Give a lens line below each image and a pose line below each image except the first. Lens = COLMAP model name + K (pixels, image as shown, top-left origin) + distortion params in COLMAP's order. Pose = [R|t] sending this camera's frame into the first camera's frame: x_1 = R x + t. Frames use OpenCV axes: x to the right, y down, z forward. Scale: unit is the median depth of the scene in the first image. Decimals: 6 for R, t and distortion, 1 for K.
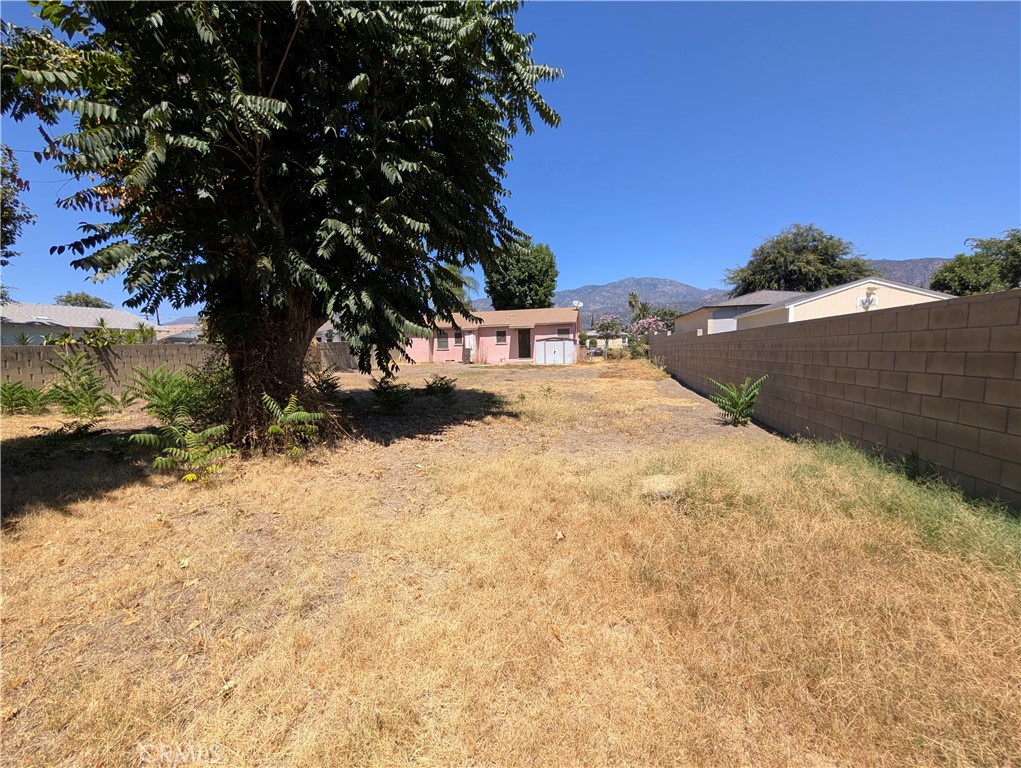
lens RADIAL K [[361.2, 0, 520.4], [0, 361.2, 378.2], [0, 0, 1]] dist [-0.001826, -0.000074]
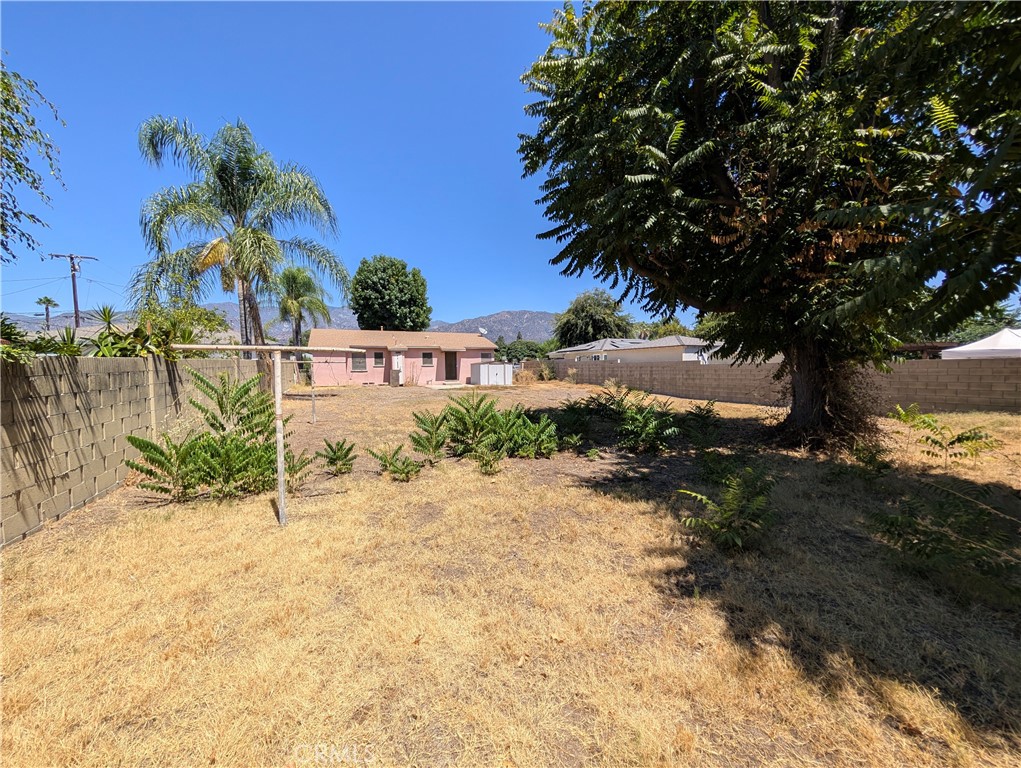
lens RADIAL K [[361.2, 0, 509.3], [0, 361.2, 387.1], [0, 0, 1]] dist [-0.001826, -0.000074]
pose [[0.802515, -0.018454, 0.596347, -0.458933], [0.043522, 0.998669, -0.027665, 0.001265], [-0.595043, 0.048156, 0.802250, 0.066191]]
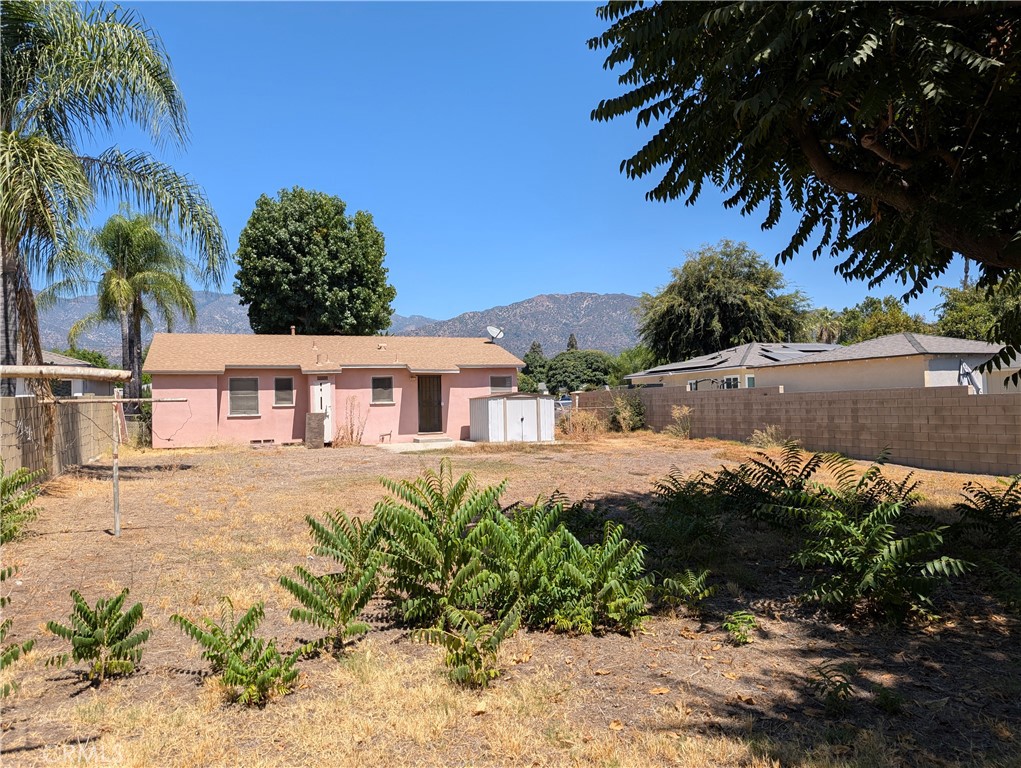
lens RADIAL K [[715.6, 0, 508.7], [0, 715.6, 385.6], [0, 0, 1]] dist [0.025217, -0.008445]
pose [[0.838677, 0.018829, 0.544304, -0.430016], [0.050054, 0.992508, -0.111459, -0.002860], [-0.542325, 0.120723, 0.831450, 0.093374]]
